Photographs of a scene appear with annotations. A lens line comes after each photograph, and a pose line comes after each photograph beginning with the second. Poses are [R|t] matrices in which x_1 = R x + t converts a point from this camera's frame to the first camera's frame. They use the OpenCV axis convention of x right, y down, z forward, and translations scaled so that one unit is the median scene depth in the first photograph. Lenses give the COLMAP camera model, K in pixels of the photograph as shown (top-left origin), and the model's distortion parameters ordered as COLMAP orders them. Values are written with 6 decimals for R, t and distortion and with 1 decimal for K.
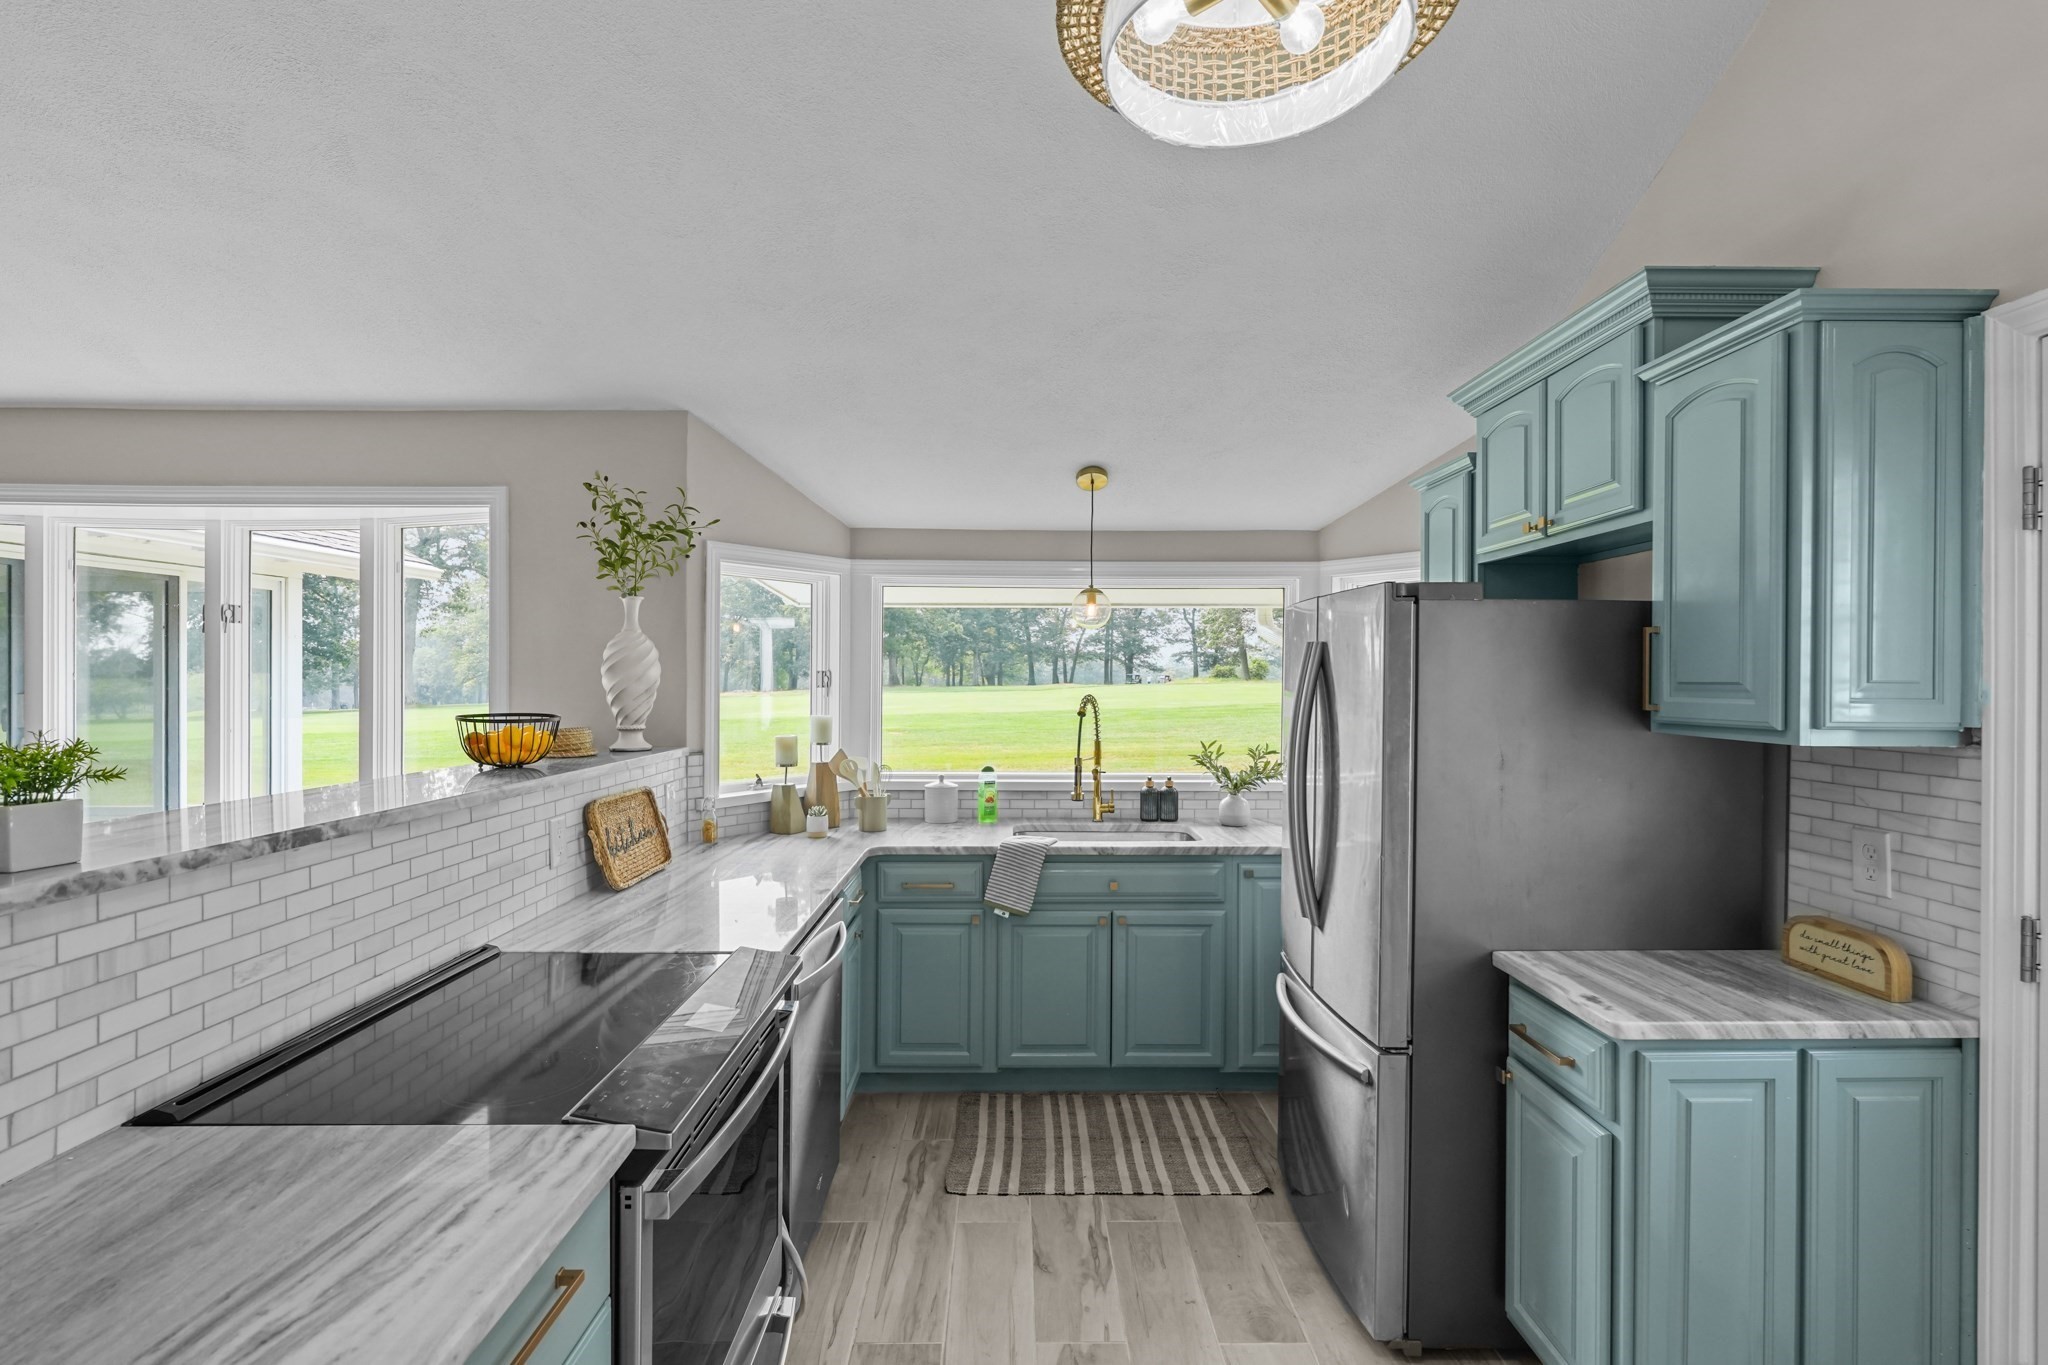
lens RADIAL K [[936.2, 0, 1029.1], [0, 936.2, 679.8], [0, 0, 1]] dist [-0.002143, 0.000161]
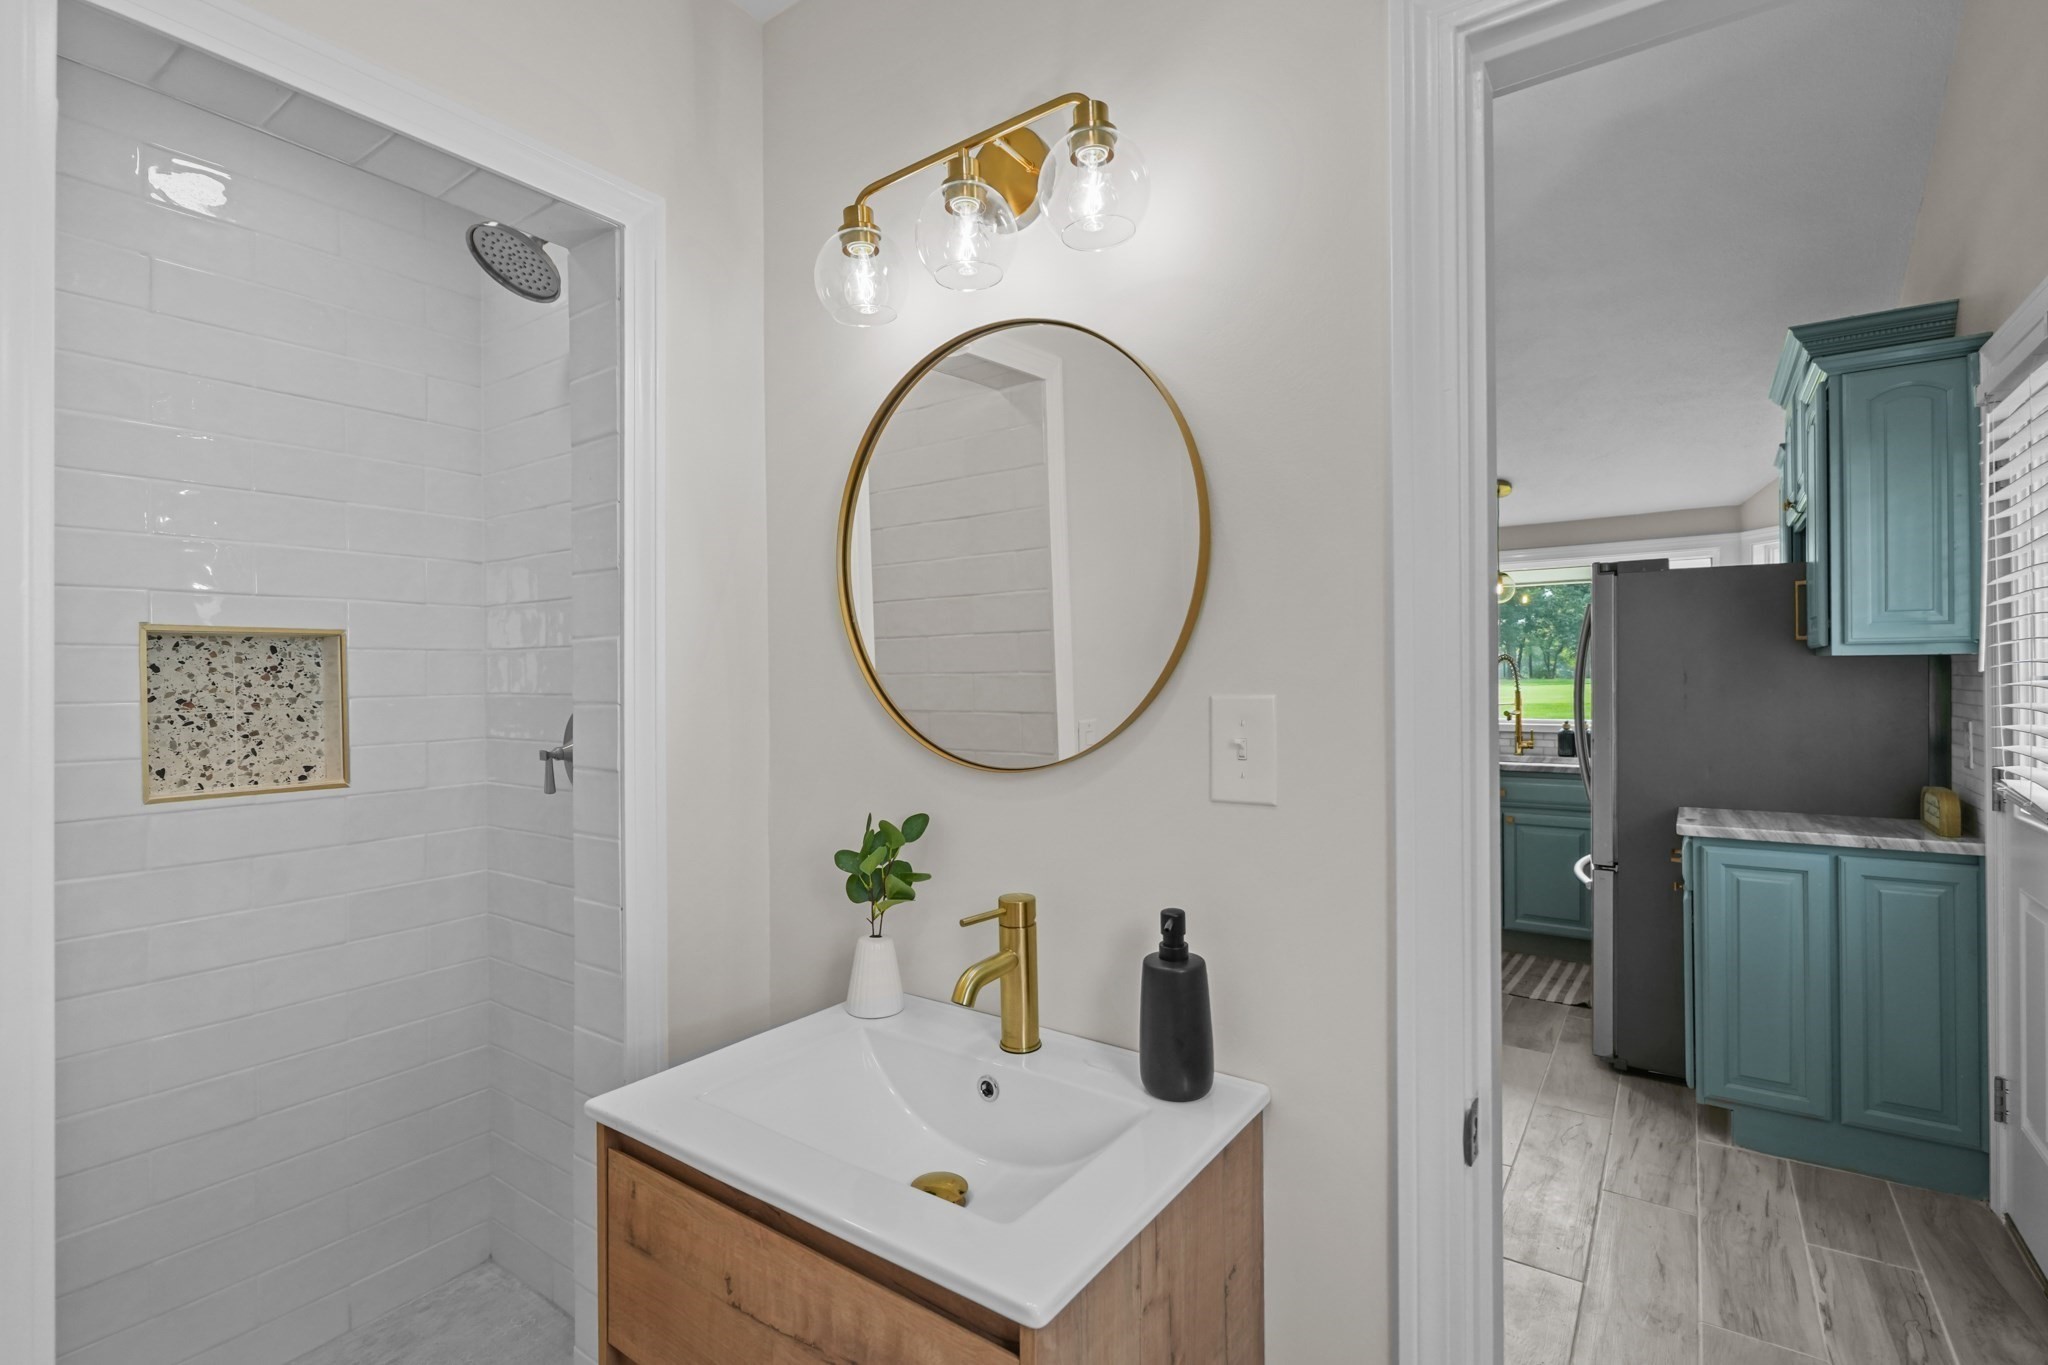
lens RADIAL K [[966.7, 0, 1010.8], [0, 966.7, 689.7], [0, 0, 1]] dist [-0.002096, -0.000308]
pose [[0.803194, -0.001144, -0.595717, 0.479295], [0.008899, 0.999910, 0.010078, 0.069098], [0.595651, -0.013396, 0.803131, -0.734076]]
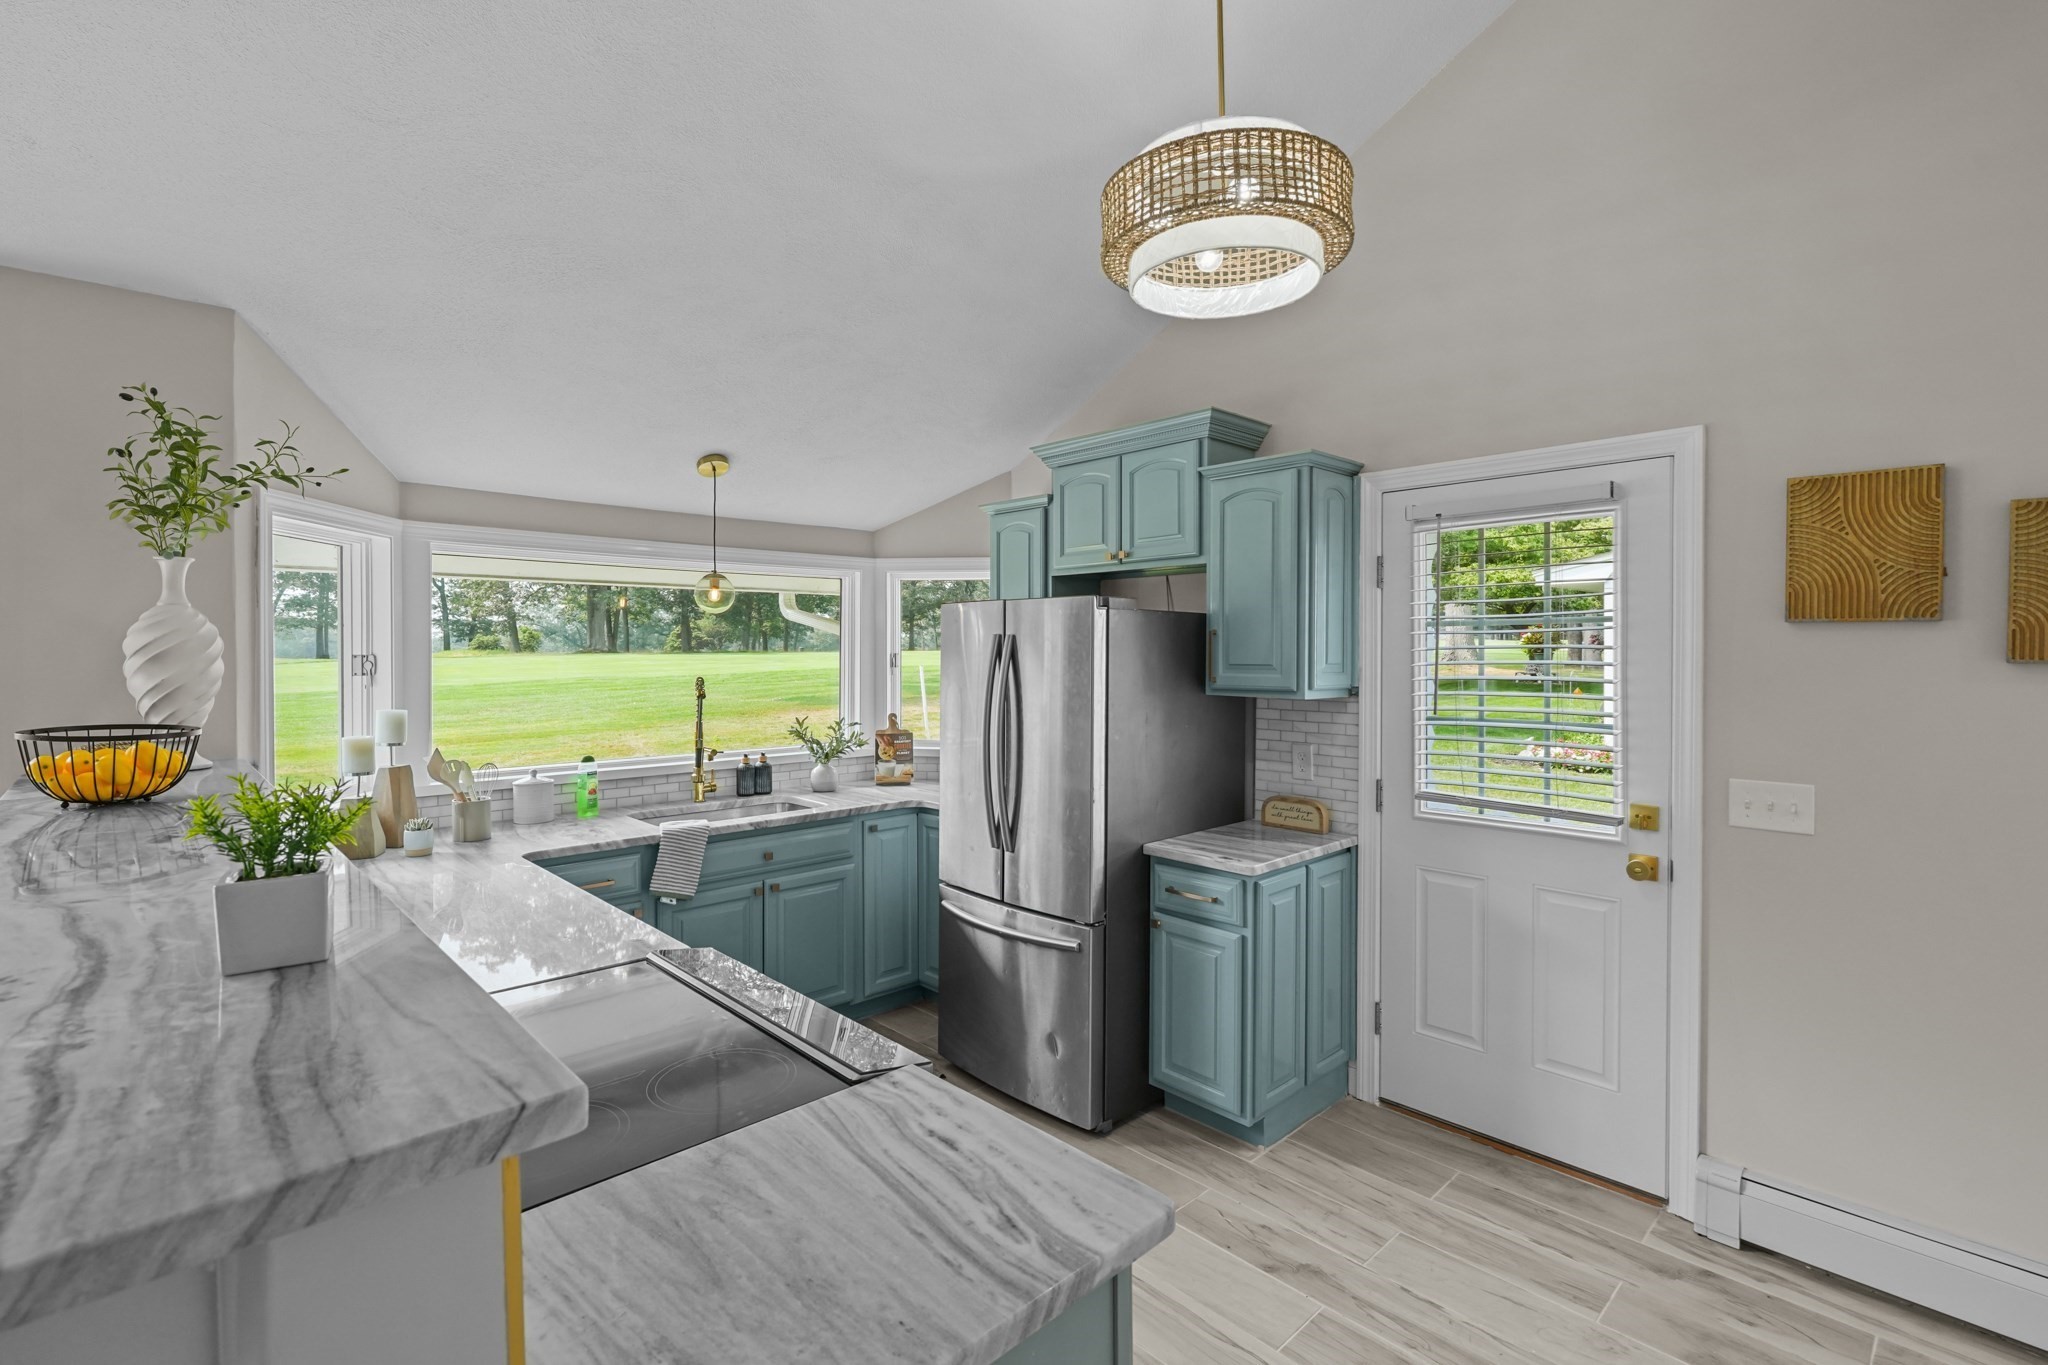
lens RADIAL K [[937.2, 0, 1025.1], [0, 937.2, 663.9], [0, 0, 1]] dist [-0.000567, -0.000007]
pose [[0.730981, -0.013382, 0.682267, -0.570996], [0.003540, 0.999869, 0.015819, -0.020261], [-0.682389, -0.009148, 0.730932, 0.029536]]
